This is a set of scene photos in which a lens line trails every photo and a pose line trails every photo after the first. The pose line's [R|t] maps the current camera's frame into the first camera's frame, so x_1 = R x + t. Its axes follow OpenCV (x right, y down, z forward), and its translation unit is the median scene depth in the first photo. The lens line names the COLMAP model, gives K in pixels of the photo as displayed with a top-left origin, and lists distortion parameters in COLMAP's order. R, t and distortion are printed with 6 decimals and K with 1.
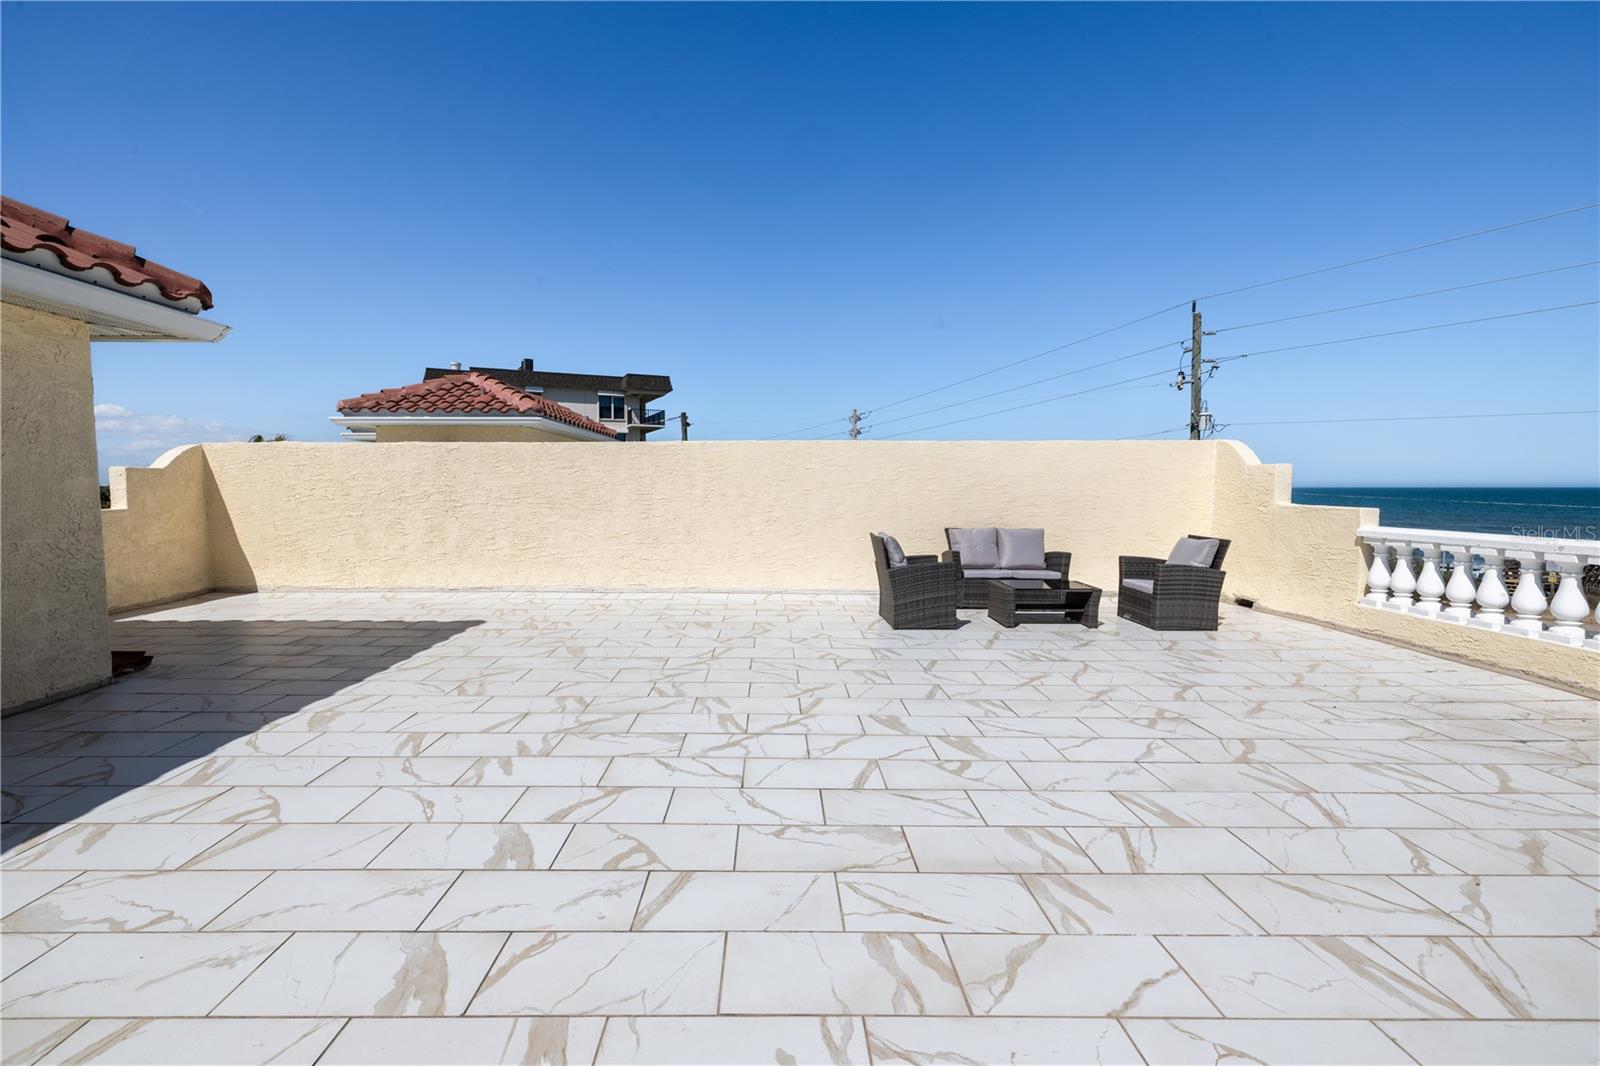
lens RADIAL K [[685.8, 0, 788.1], [0, 685.8, 541.3], [0, 0, 1]] dist [-0.000379, -0.000671]
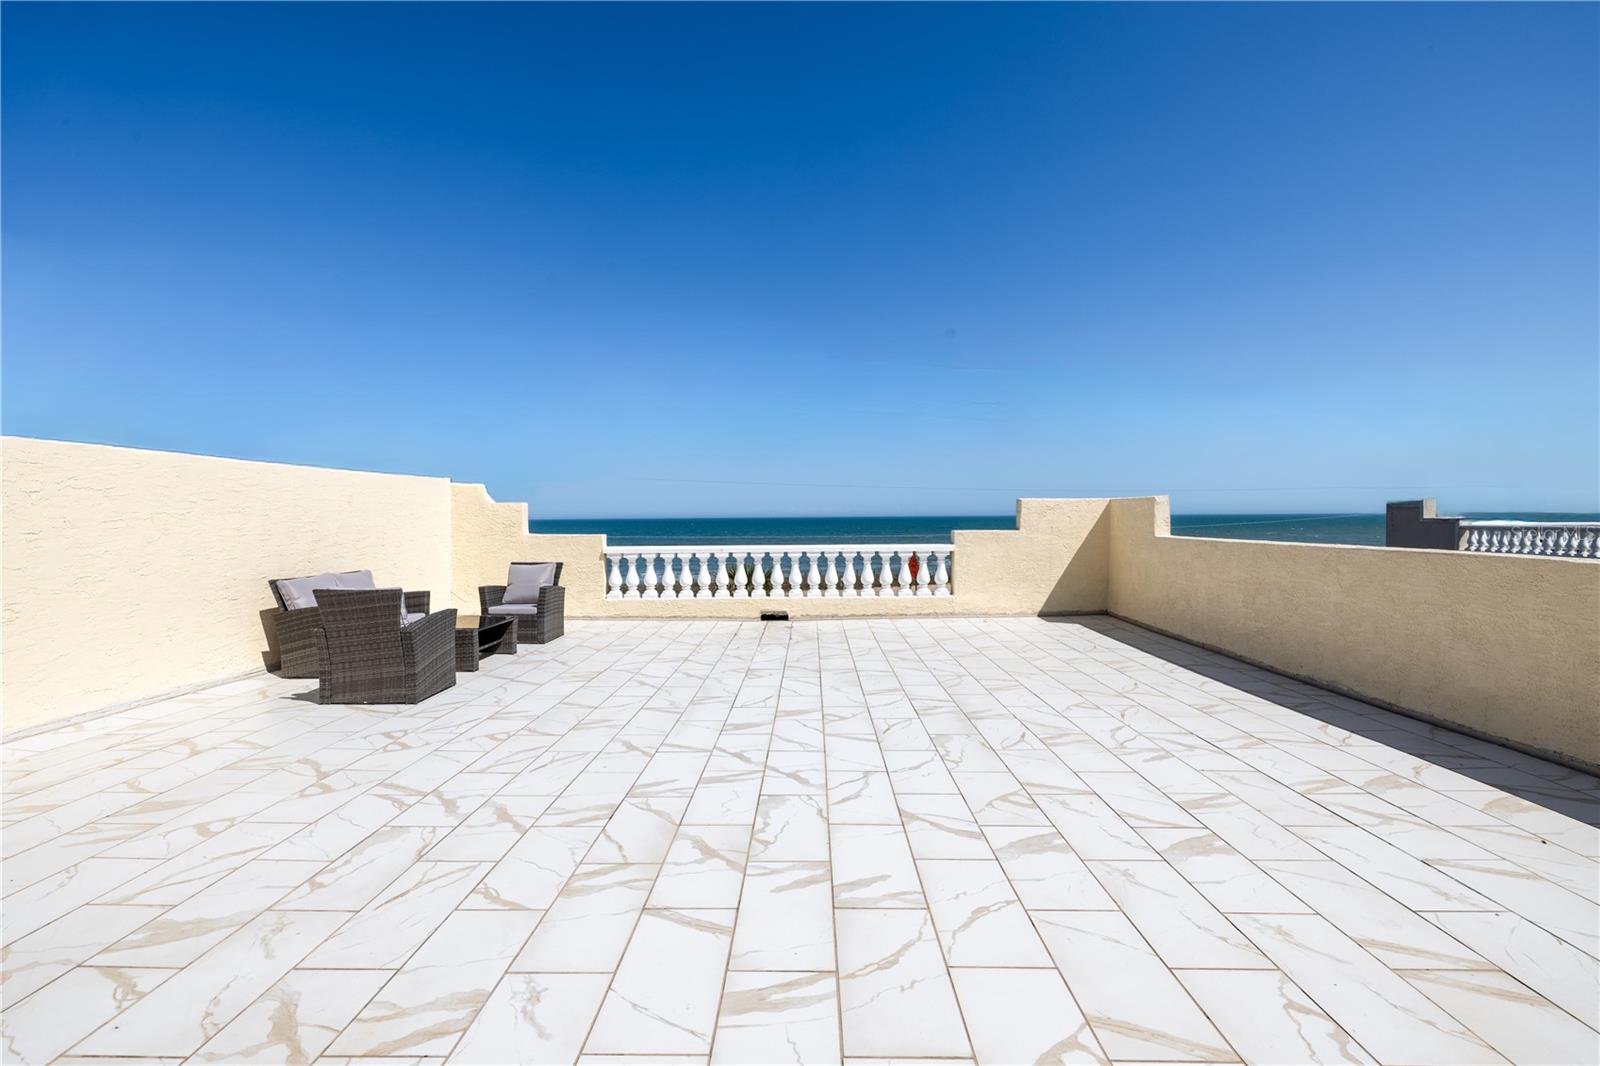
lens RADIAL K [[685.8, 0, 793.4], [0, 685.8, 524.6], [0, 0, 1]] dist [-0.000379, -0.000671]
pose [[0.033727, -0.011544, 0.999364, -1.056481], [0.088328, 0.996055, 0.008525, -0.077014], [-0.995520, 0.087985, 0.034614, 0.911392]]
